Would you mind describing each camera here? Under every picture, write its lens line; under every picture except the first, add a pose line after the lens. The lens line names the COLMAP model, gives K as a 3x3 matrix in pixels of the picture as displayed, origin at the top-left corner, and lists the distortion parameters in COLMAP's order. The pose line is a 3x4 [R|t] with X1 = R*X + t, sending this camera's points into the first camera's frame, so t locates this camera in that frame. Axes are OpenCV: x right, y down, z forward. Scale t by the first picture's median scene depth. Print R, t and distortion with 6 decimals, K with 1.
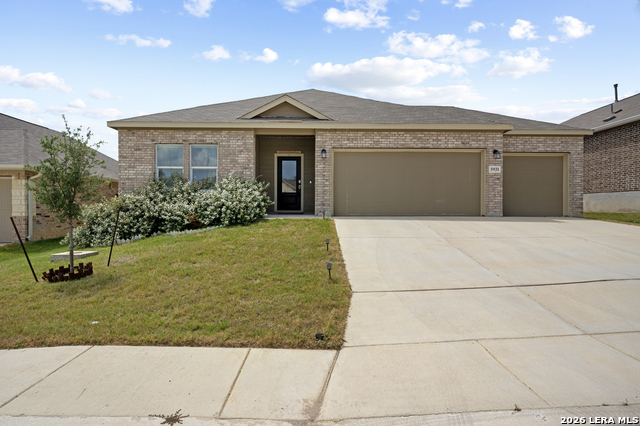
lens RADIAL K [[353.3, 0, 326.7], [0, 353.3, 210.3], [0, 0, 1]] dist [-0.001970, 0.000734]
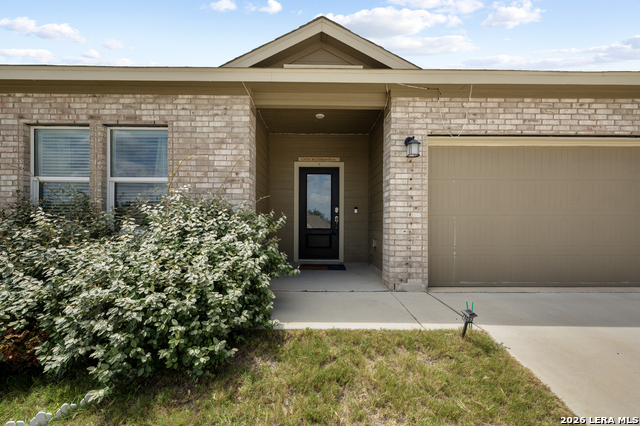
lens RADIAL K [[256.8, 0, 321.4], [0, 256.8, 225.6], [0, 0, 1]] dist [0.000532, -0.000139]
pose [[0.999766, 0.002963, -0.021446, -0.110319], [-0.003167, 0.999950, -0.009469, -0.060578], [0.021417, 0.009534, 0.999725, 0.680300]]
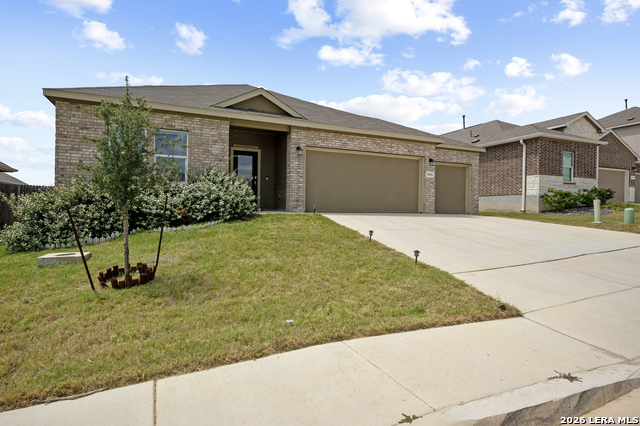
lens RADIAL K [[341.3, 0, 319.6], [0, 341.3, 212.9], [0, 0, 1]] dist [-0.002246, -0.000726]
pose [[0.922263, 0.006457, 0.386510, -0.331950], [-0.008428, 0.999959, 0.003407, 0.014937], [-0.386472, -0.006400, 0.922279, 0.064983]]
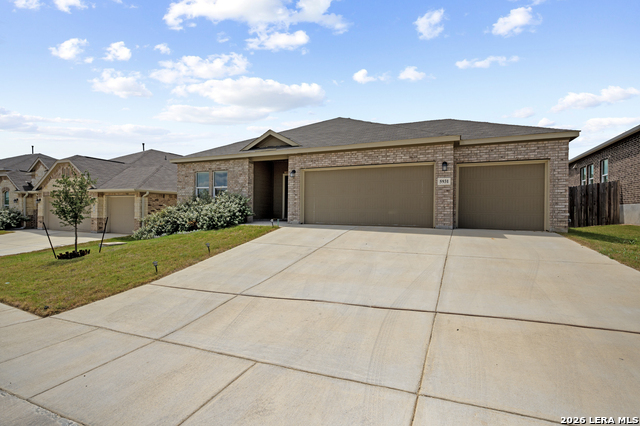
lens RADIAL K [[296.7, 0, 330.2], [0, 296.7, 211.3], [0, 0, 1]] dist [0.003013, 0.000189]
pose [[0.907829, 0.008403, -0.419257, 0.545719], [-0.013700, 0.999860, -0.009625, -0.019457], [0.419117, 0.014482, 0.907817, 0.107604]]
